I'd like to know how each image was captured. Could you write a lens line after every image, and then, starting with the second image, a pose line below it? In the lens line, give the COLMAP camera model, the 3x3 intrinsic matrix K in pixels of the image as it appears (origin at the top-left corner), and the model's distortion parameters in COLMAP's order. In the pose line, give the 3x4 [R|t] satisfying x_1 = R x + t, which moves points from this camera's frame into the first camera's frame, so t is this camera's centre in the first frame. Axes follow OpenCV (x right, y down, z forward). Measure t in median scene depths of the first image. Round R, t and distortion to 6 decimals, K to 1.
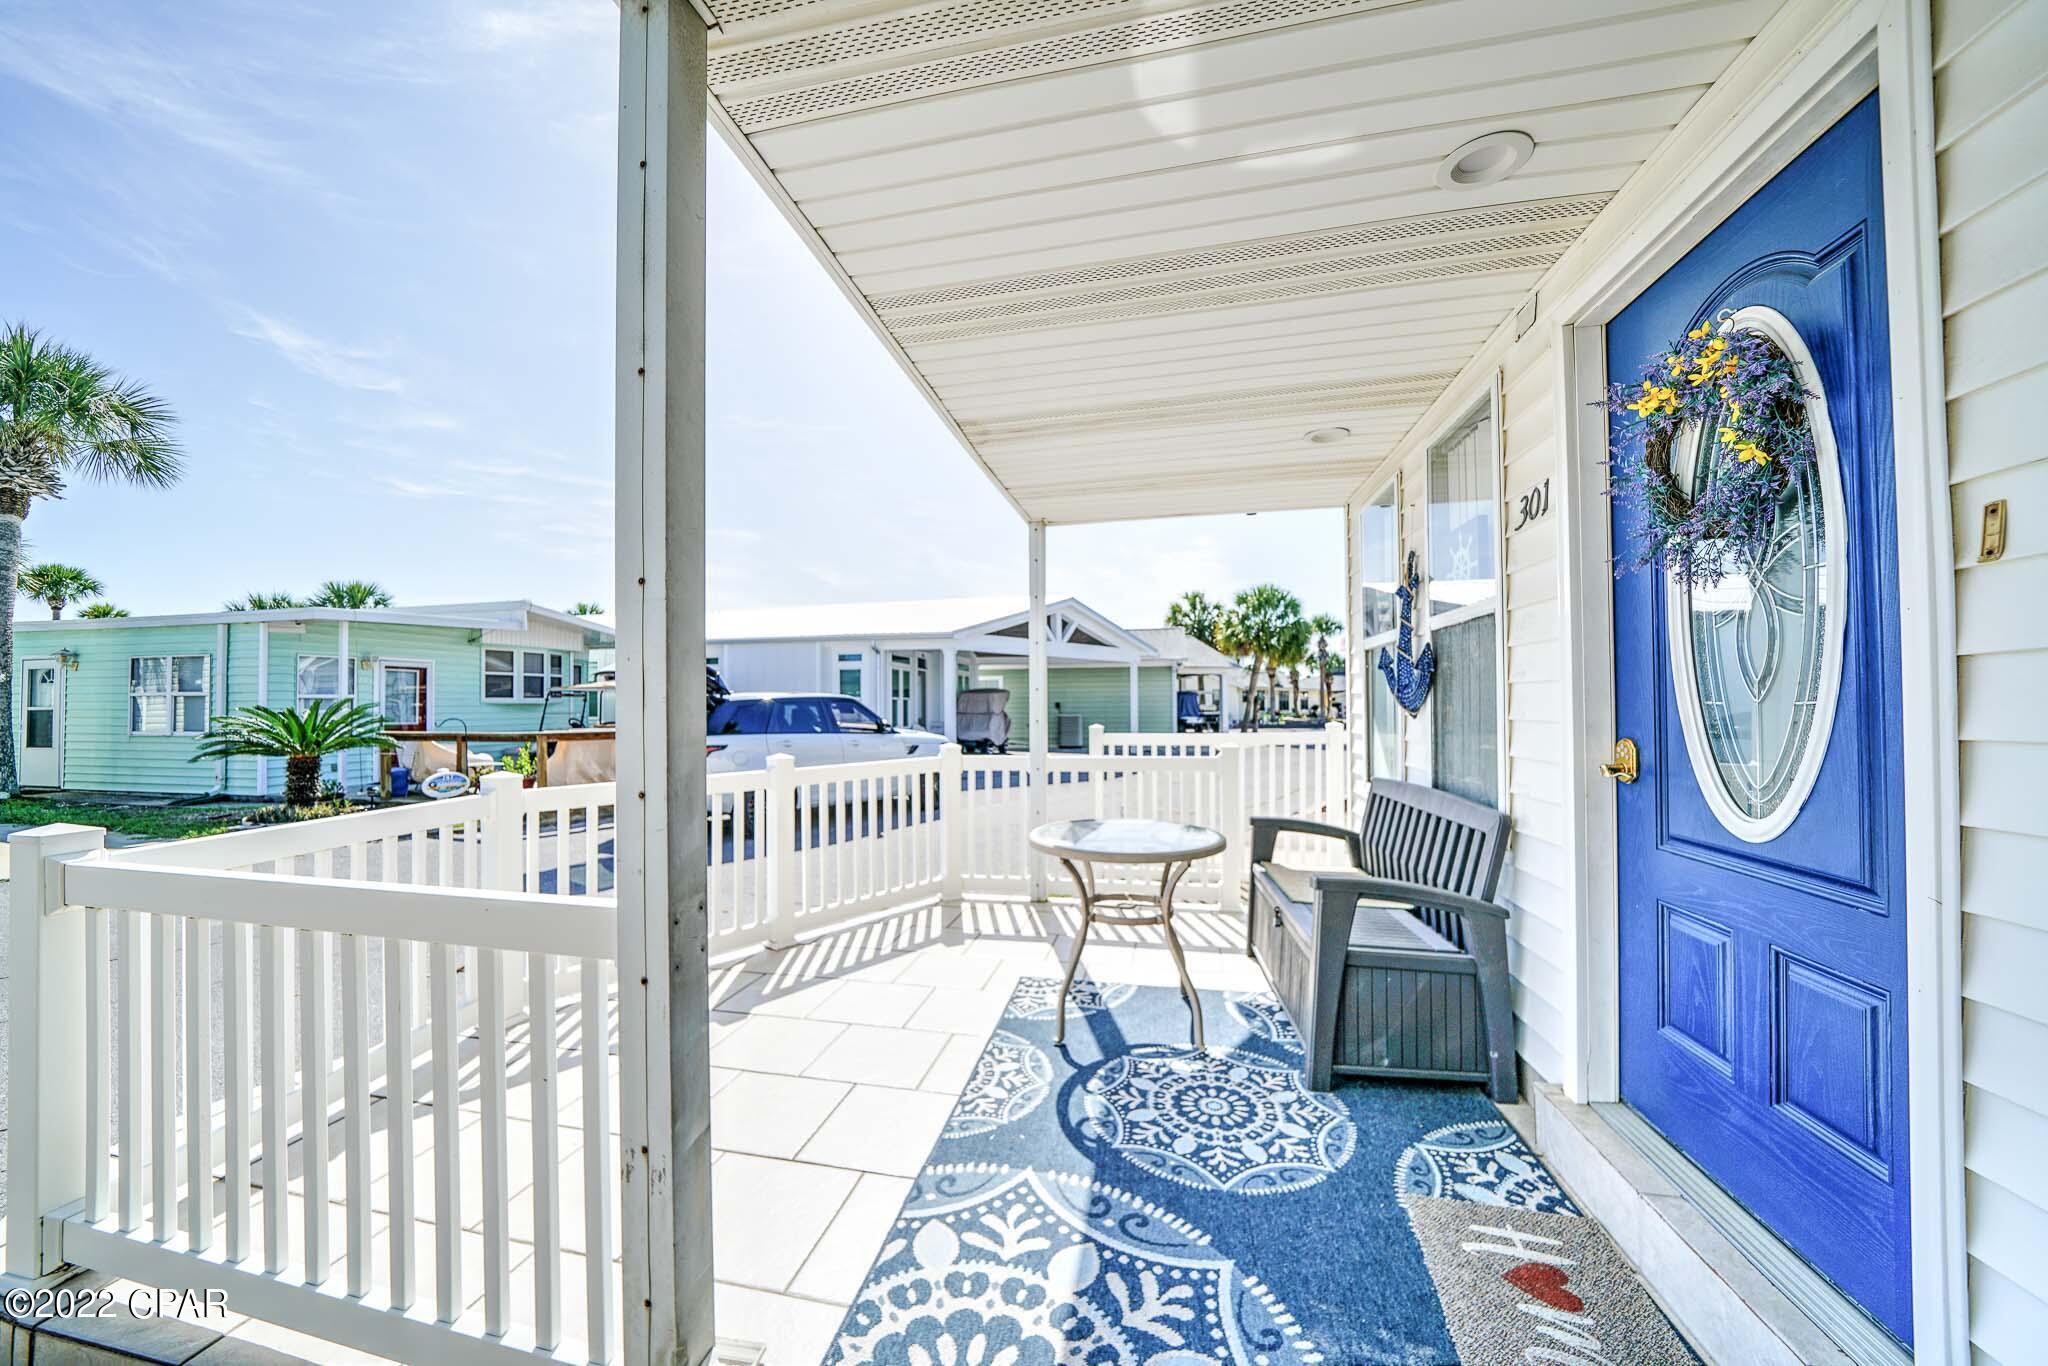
lens RADIAL K [[728.1, 0, 1009.9], [0, 728.1, 698.7], [0, 0, 1]] dist [-0.026085, 0.003866]
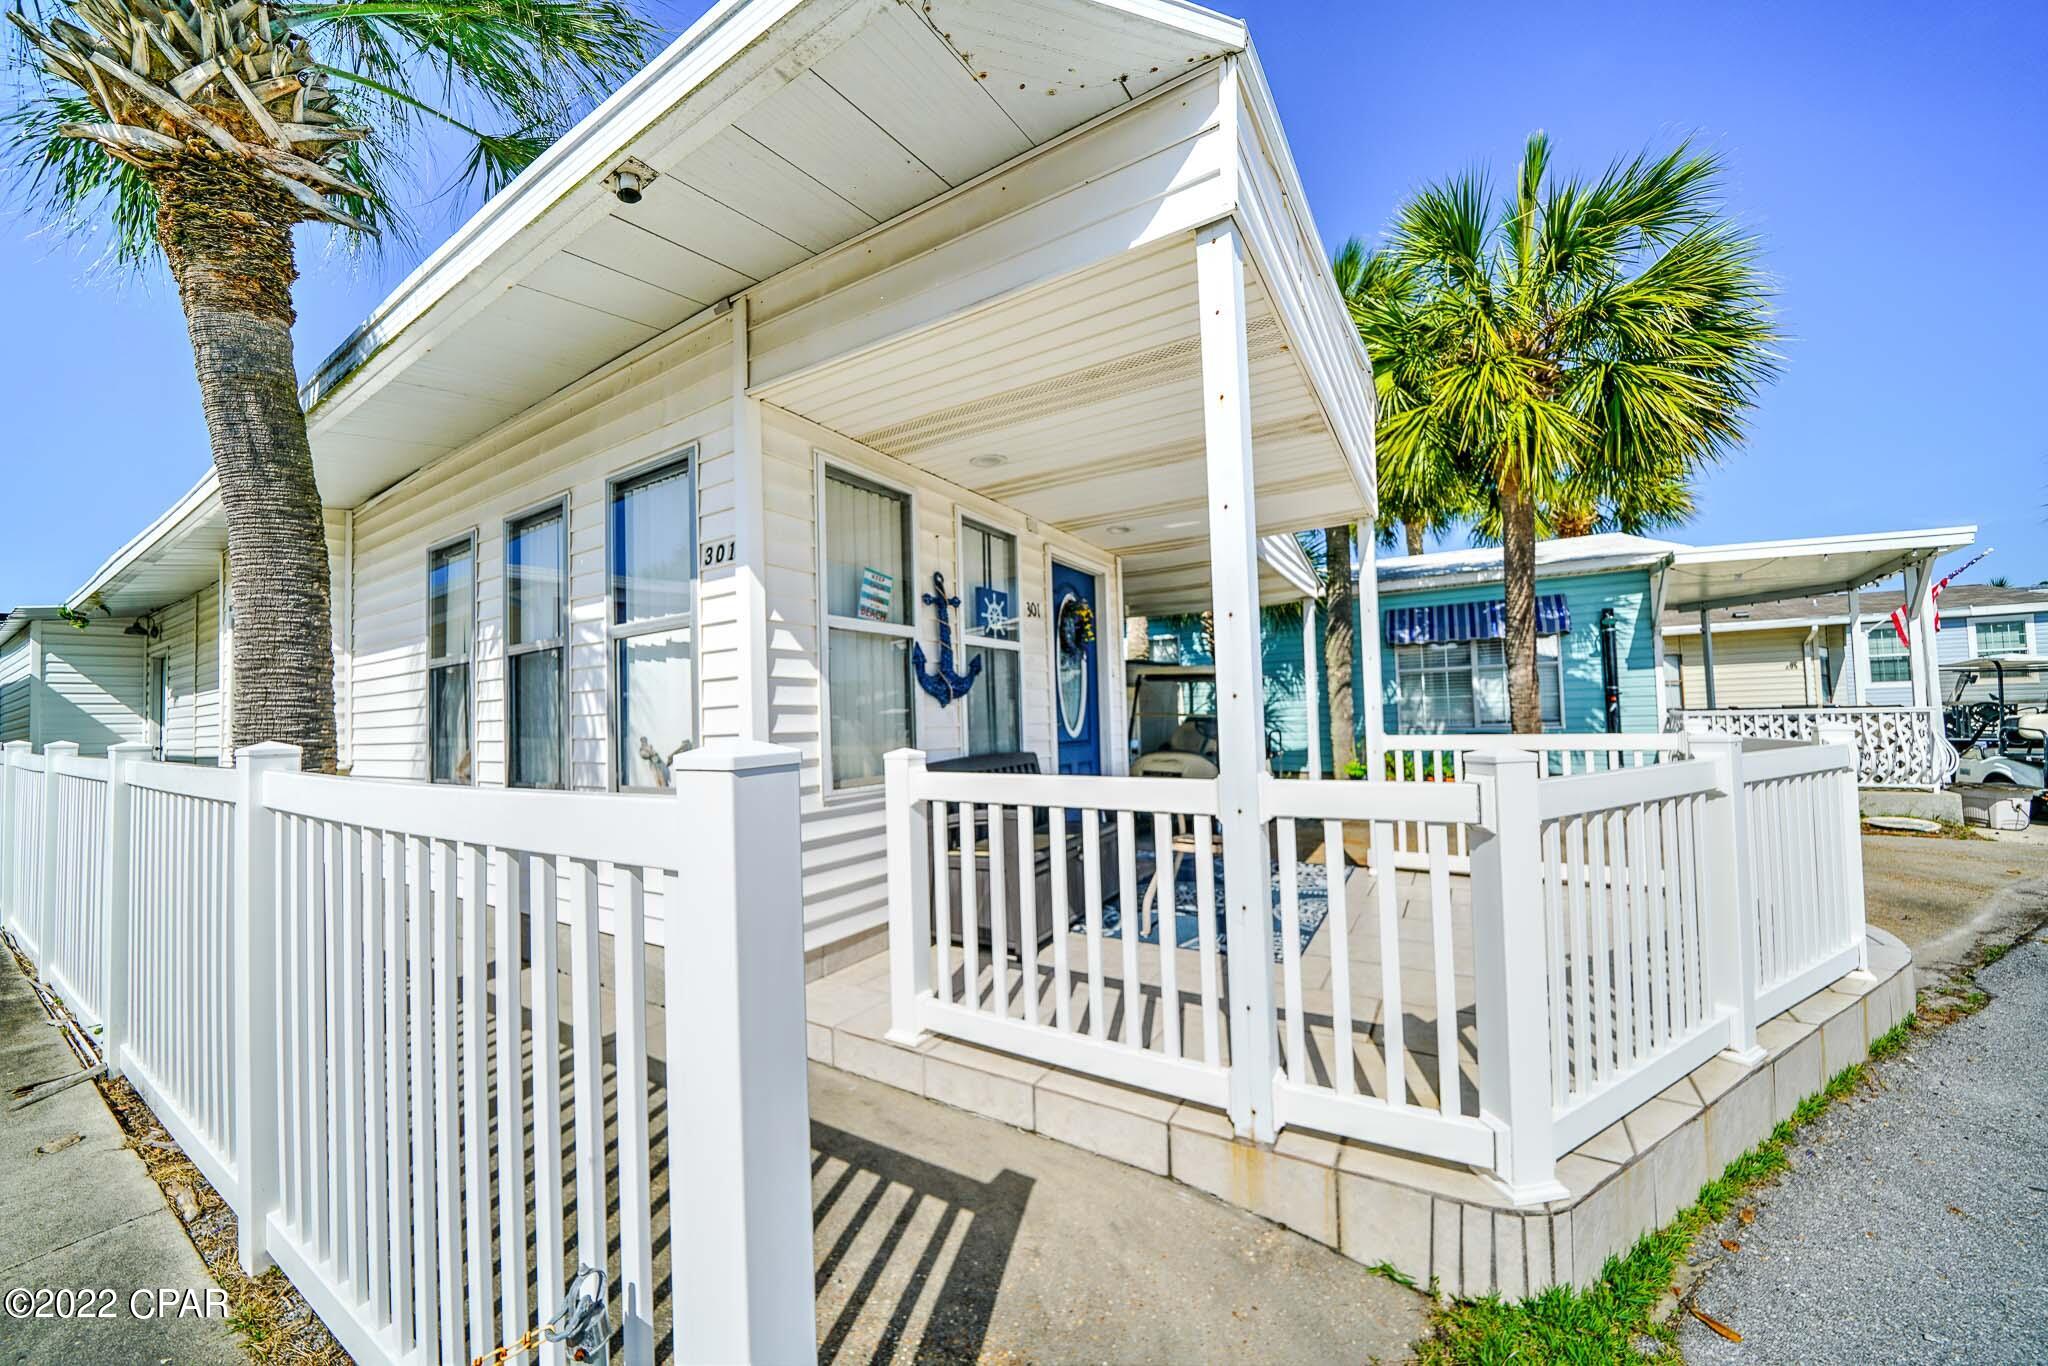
lens RADIAL K [[728.1, 0, 1009.9], [0, 728.1, 698.7], [0, 0, 1]] dist [-0.026085, 0.003866]
pose [[-0.939840, 0.041360, 0.339102, 0.052123], [0.028208, 0.998650, -0.043625, 0.140466], [-0.340448, -0.031436, -0.939738, 4.139410]]
